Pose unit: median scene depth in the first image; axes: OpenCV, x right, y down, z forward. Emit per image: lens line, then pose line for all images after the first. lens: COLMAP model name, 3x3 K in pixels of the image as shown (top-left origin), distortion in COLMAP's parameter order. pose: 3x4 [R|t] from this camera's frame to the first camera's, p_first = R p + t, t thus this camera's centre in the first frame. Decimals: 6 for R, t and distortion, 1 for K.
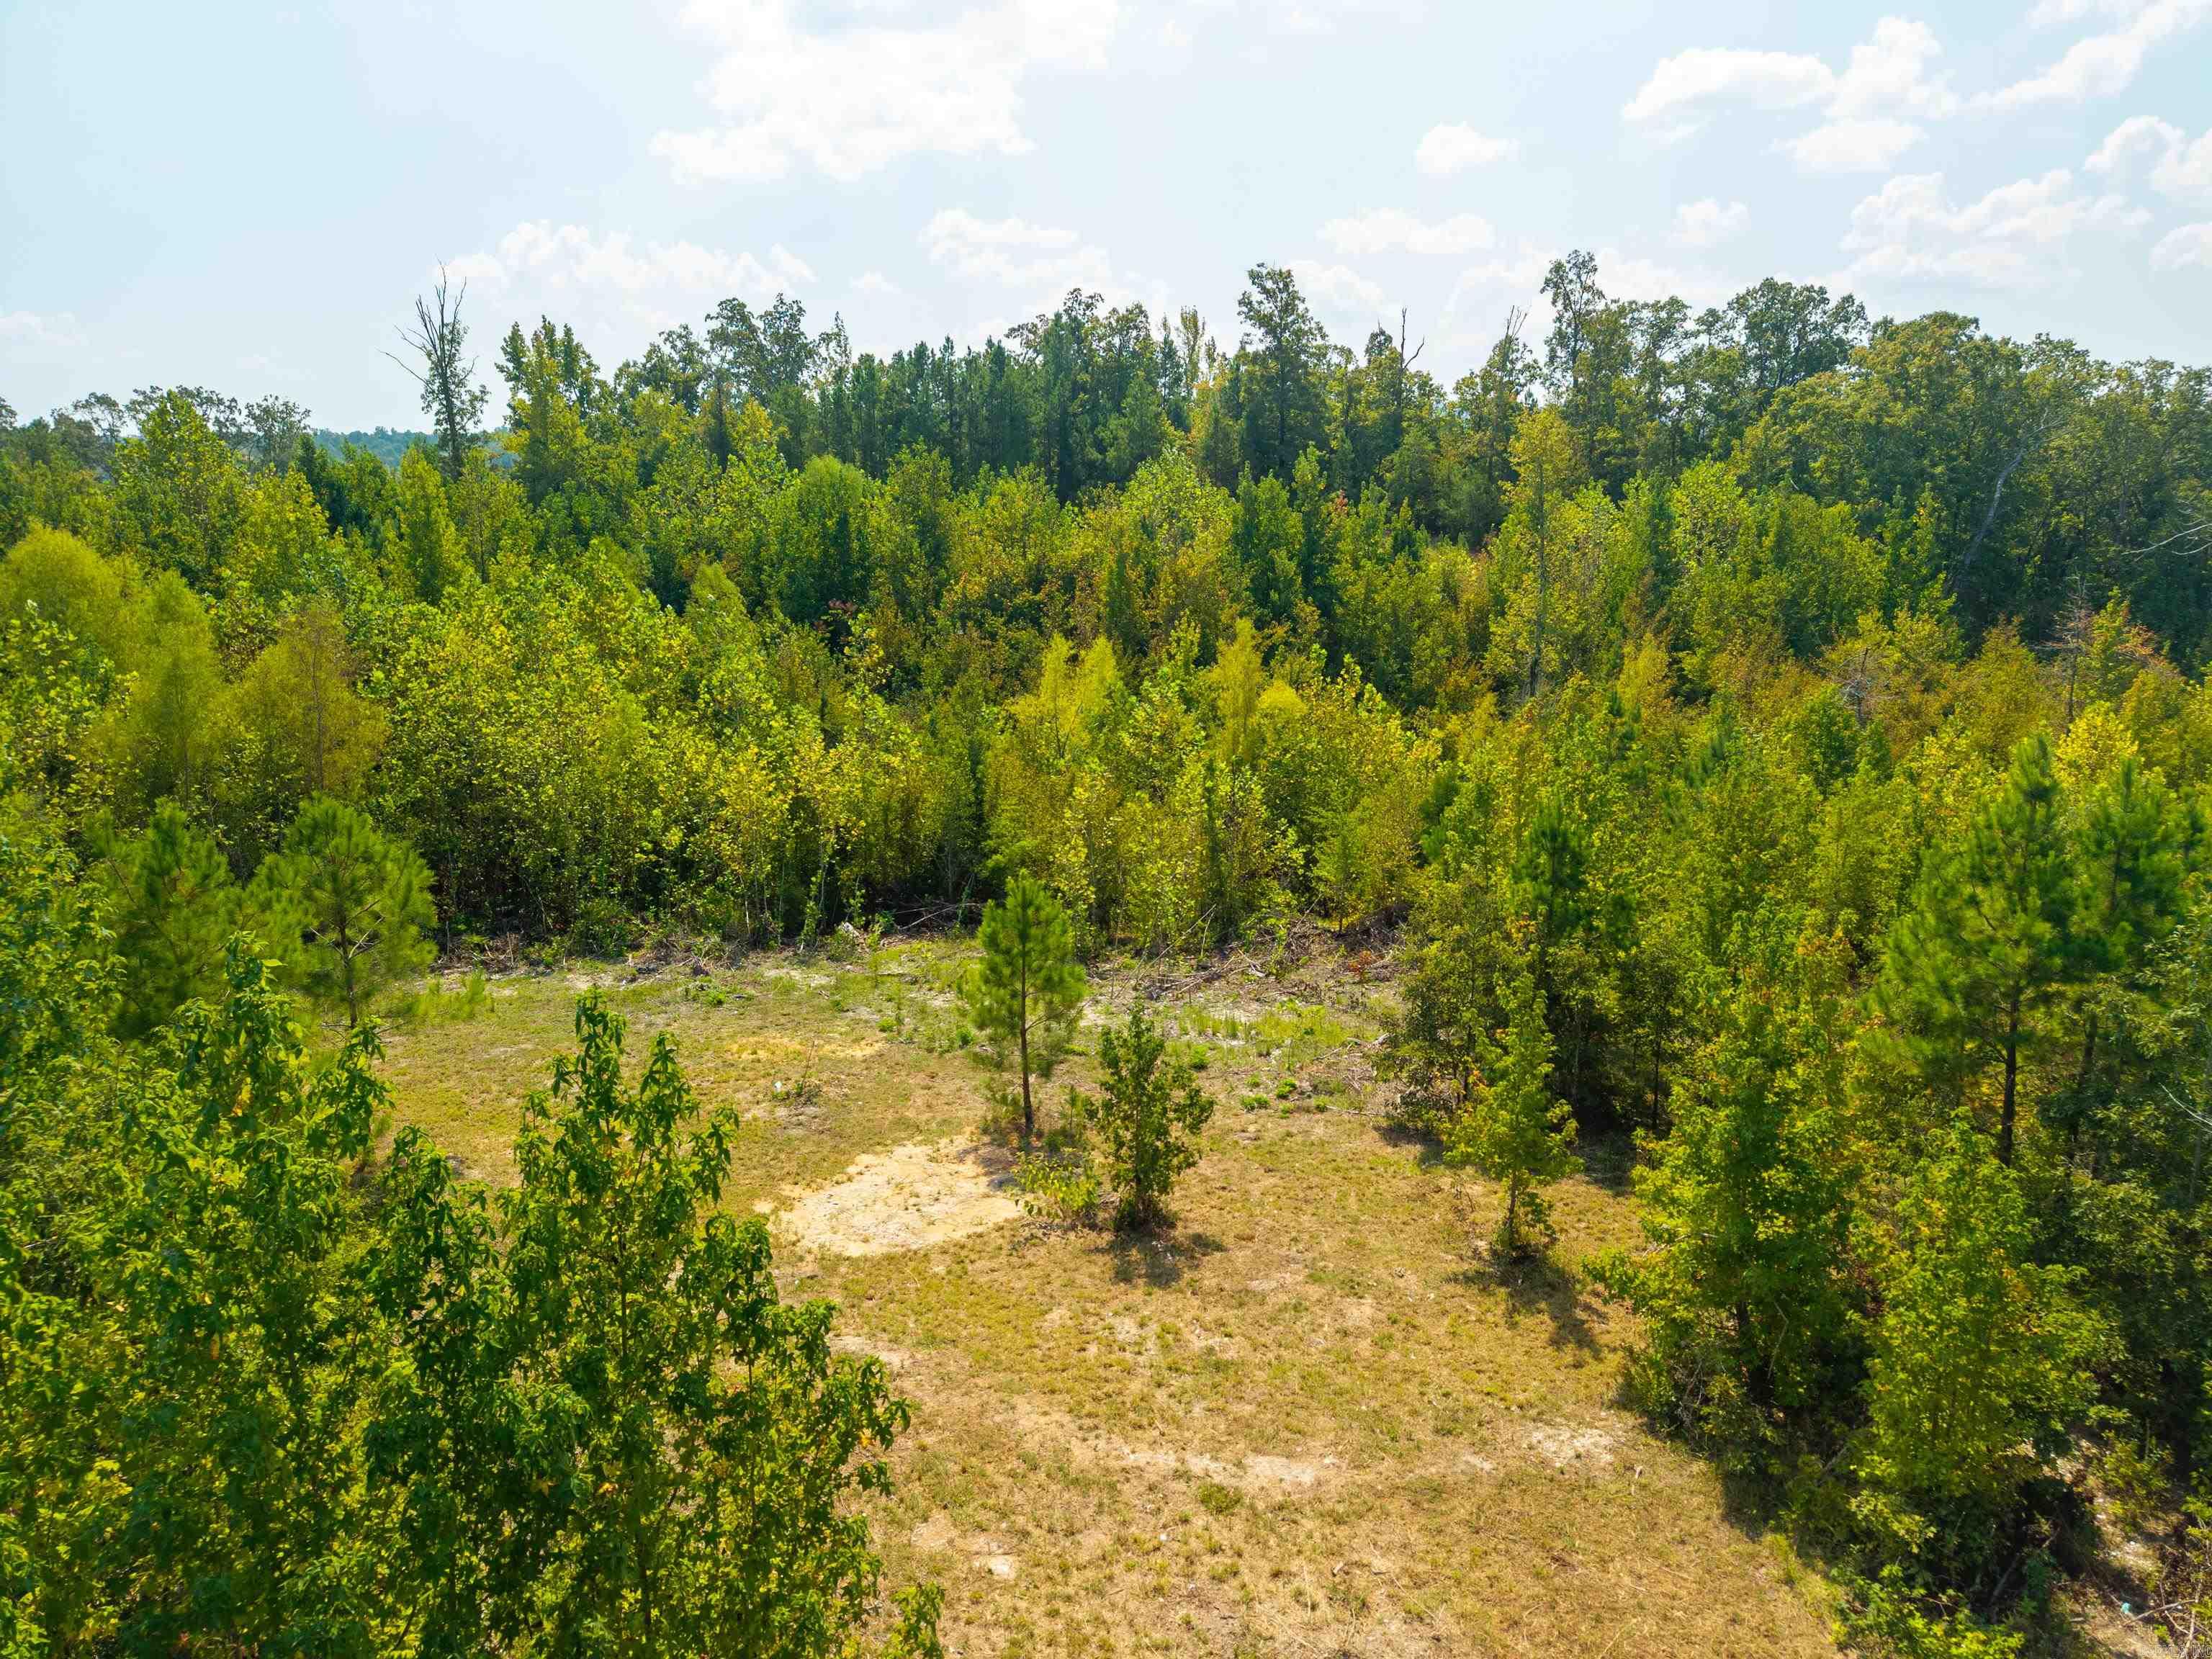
lens RADIAL K [[1487.3, 0, 1106.0], [0, 1487.3, 829.5], [0, 0, 1]] dist [0.039151, -0.043846]
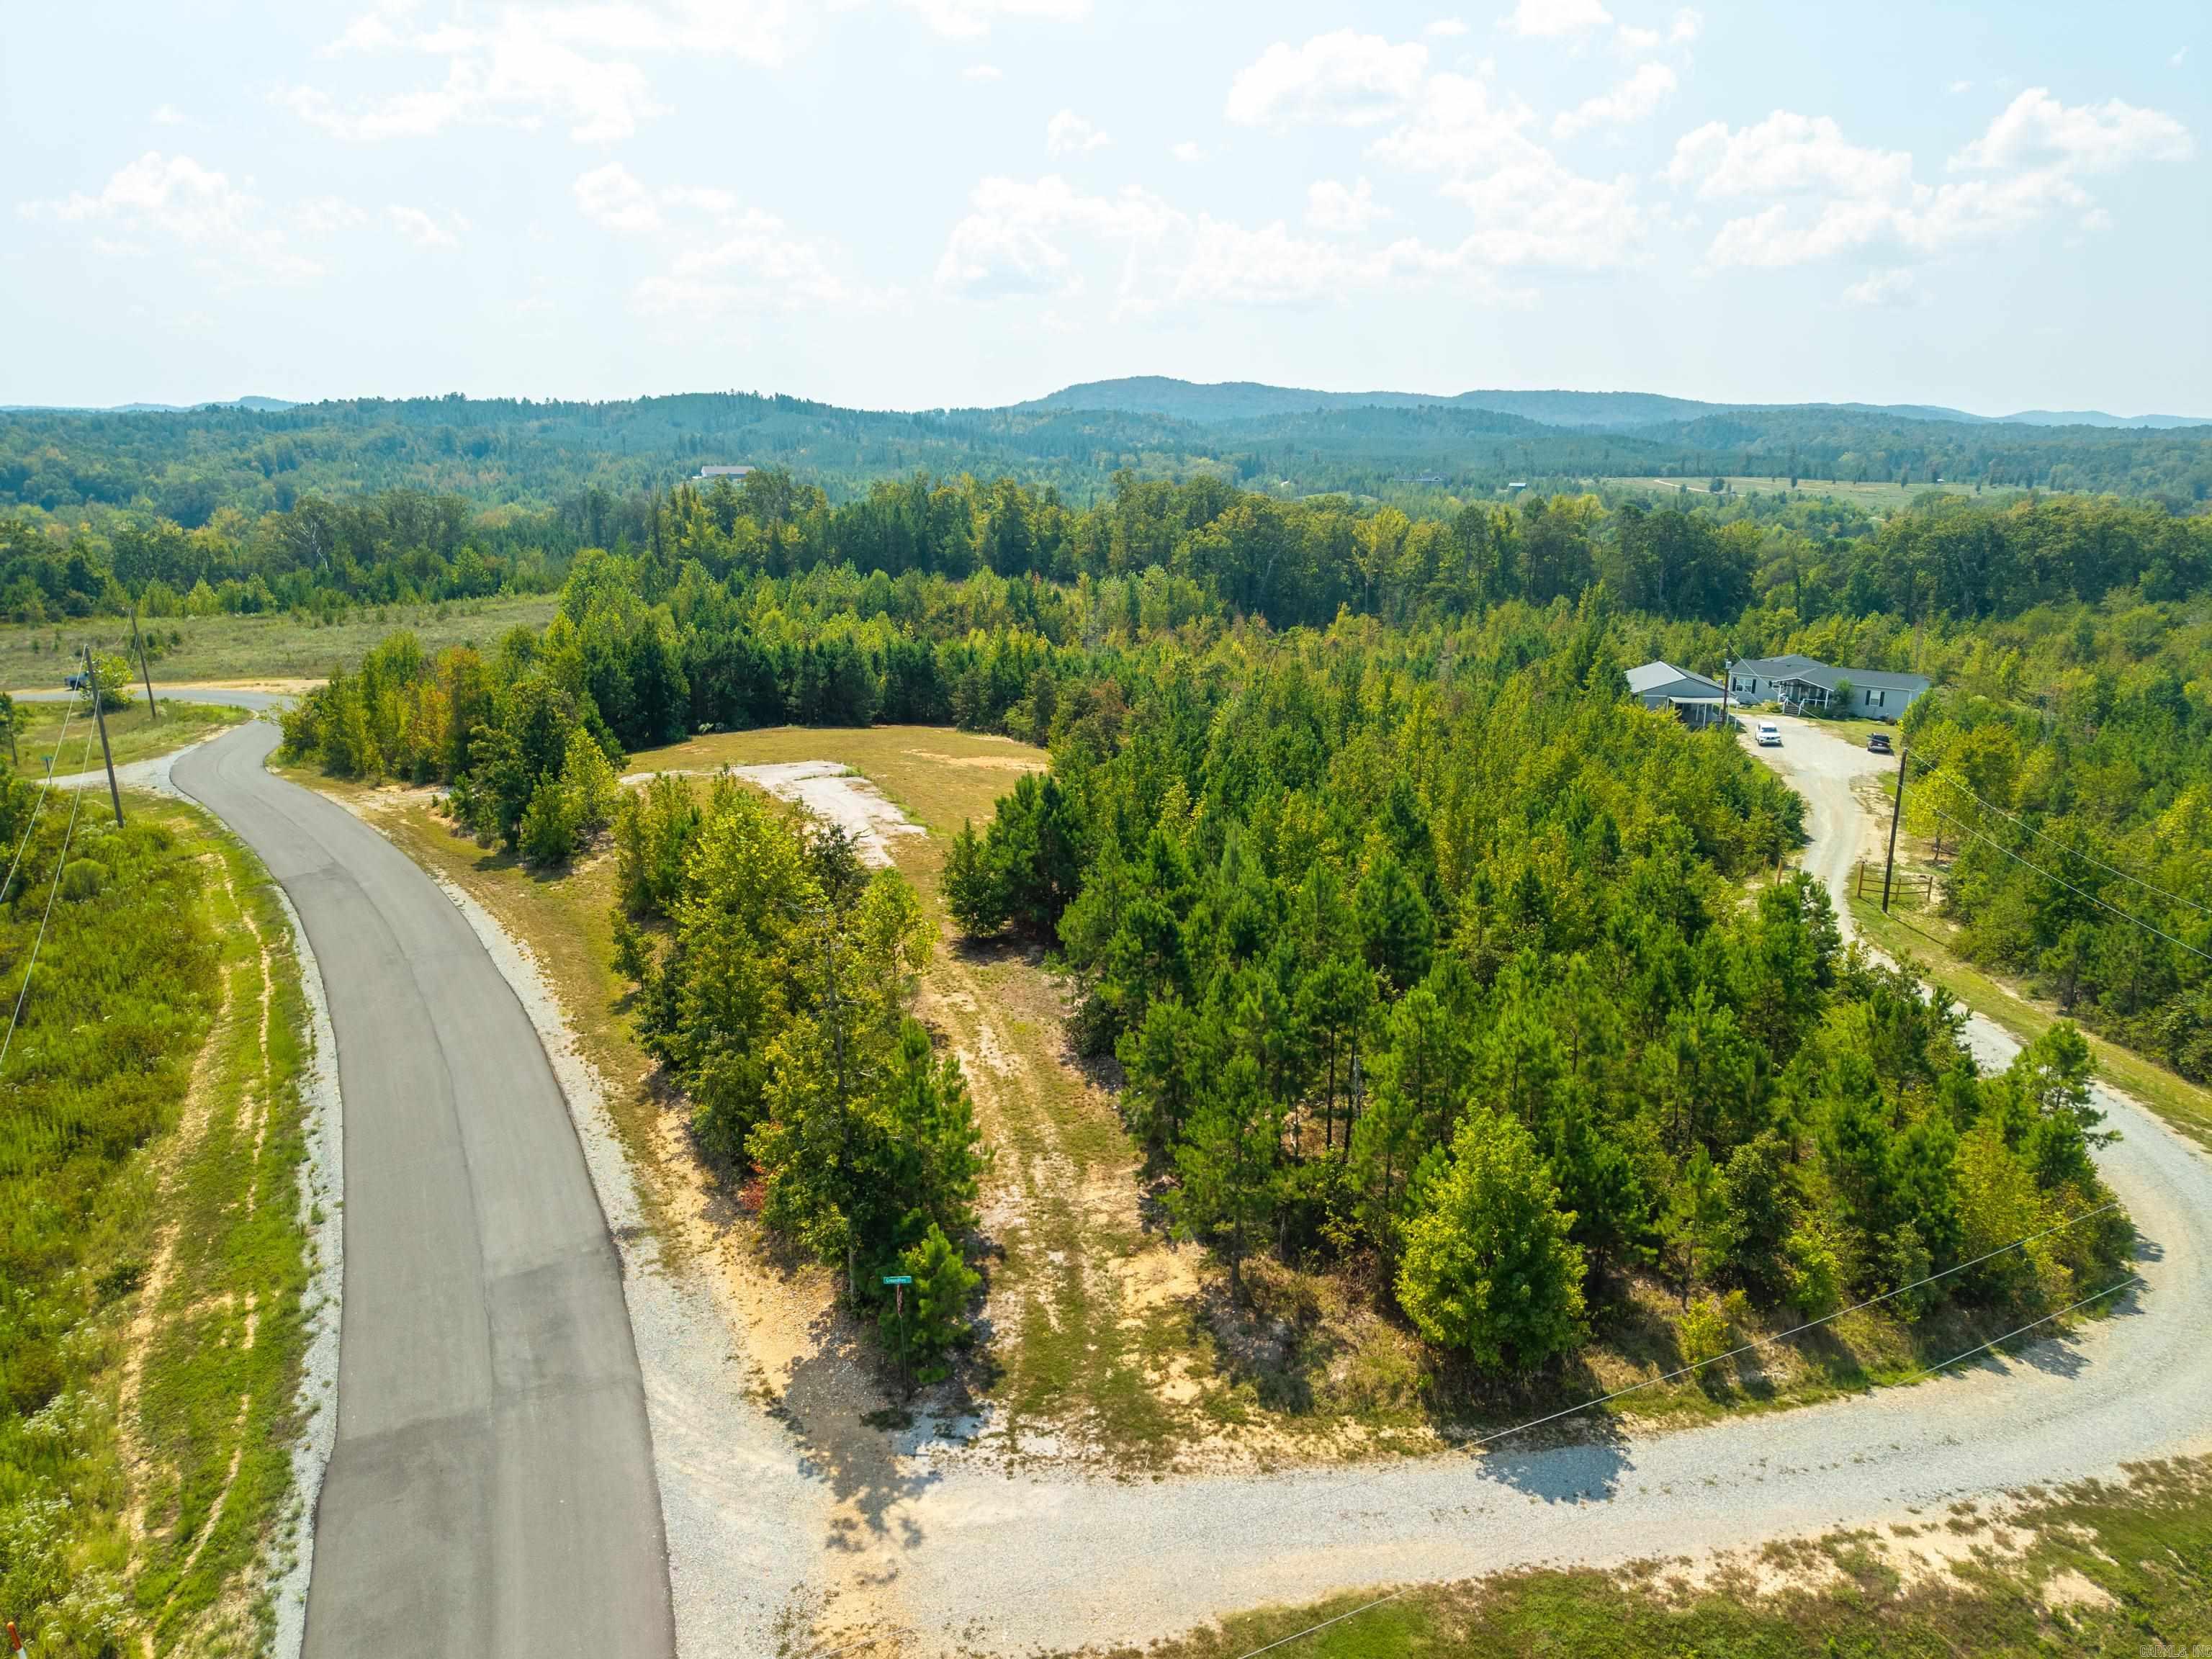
lens RADIAL K [[1487.3, 0, 1106.0], [0, 1487.3, 829.5], [0, 0, 1]] dist [0.039151, -0.043846]
pose [[0.979578, -0.052803, 0.194006, -0.219195], [0.048024, 0.998418, 0.029256, 0.139924], [-0.195243, -0.019341, 0.980564, -1.368755]]
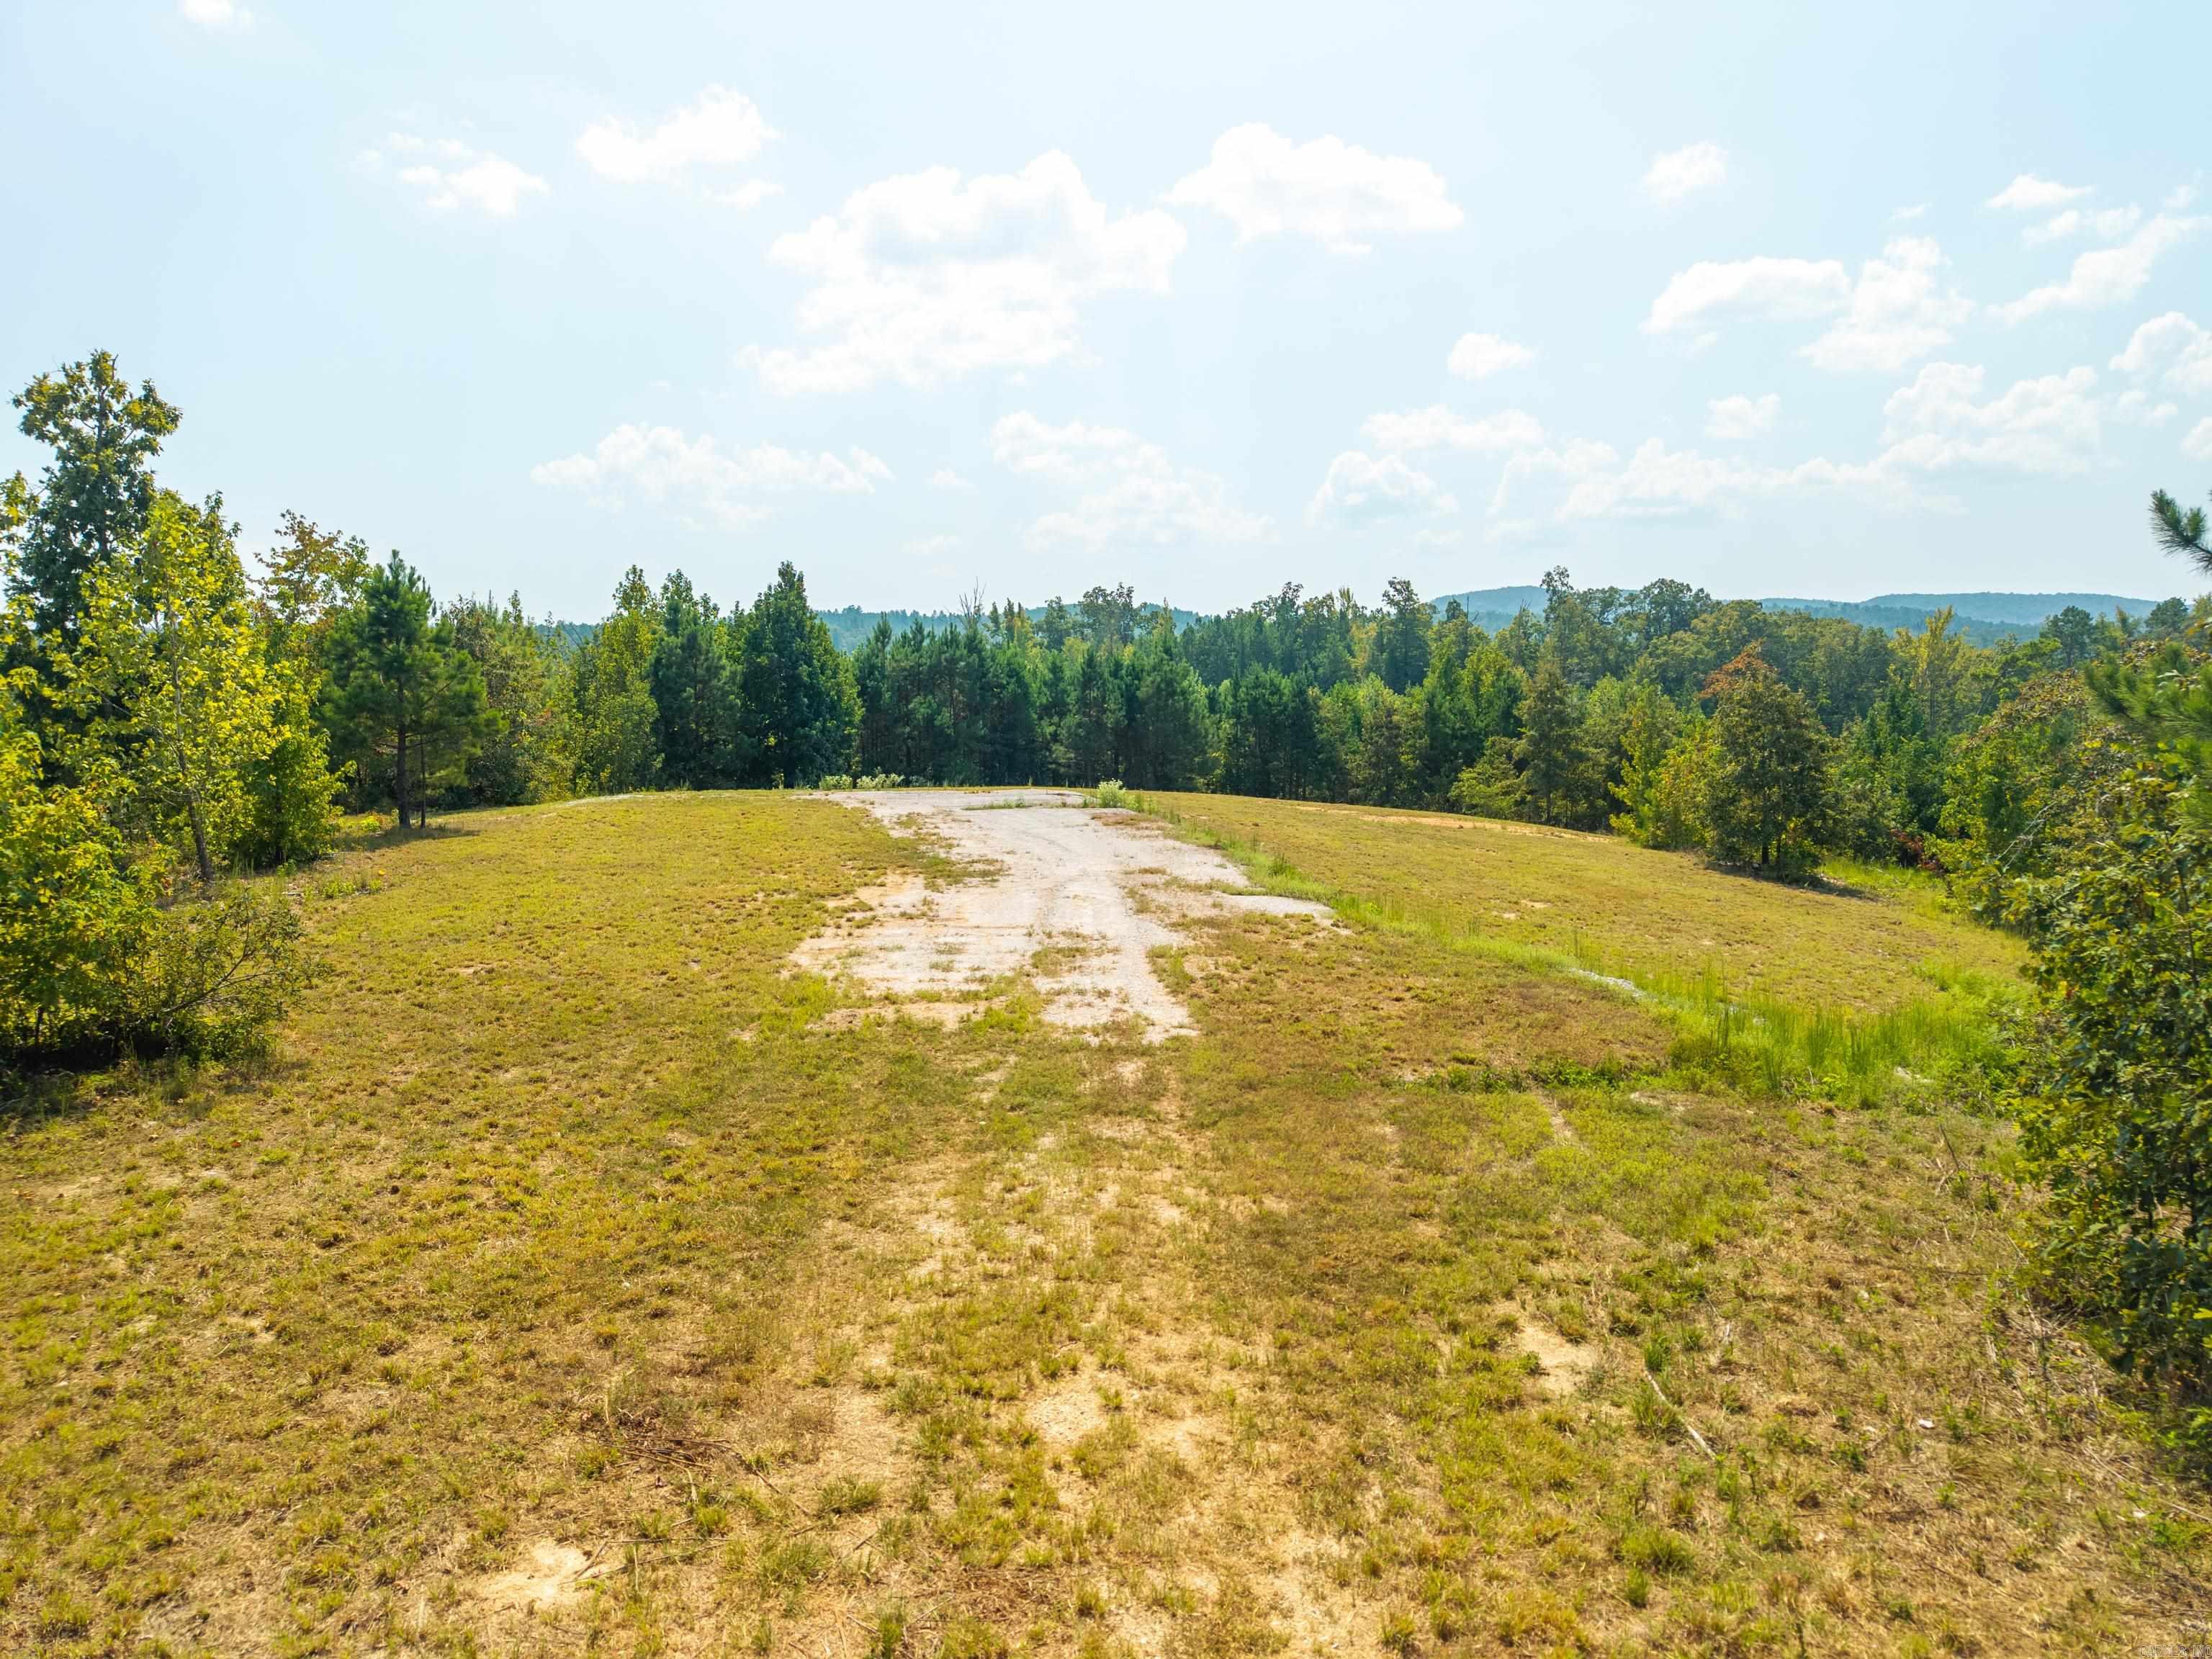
lens RADIAL K [[1487.3, 0, 1106.0], [0, 1487.3, 829.5], [0, 0, 1]] dist [0.039151, -0.043846]
pose [[0.999378, -0.000151, -0.035276, -0.186730], [-0.004021, 0.992985, -0.118175, 0.169440], [0.035047, 0.118243, 0.992366, -0.837203]]
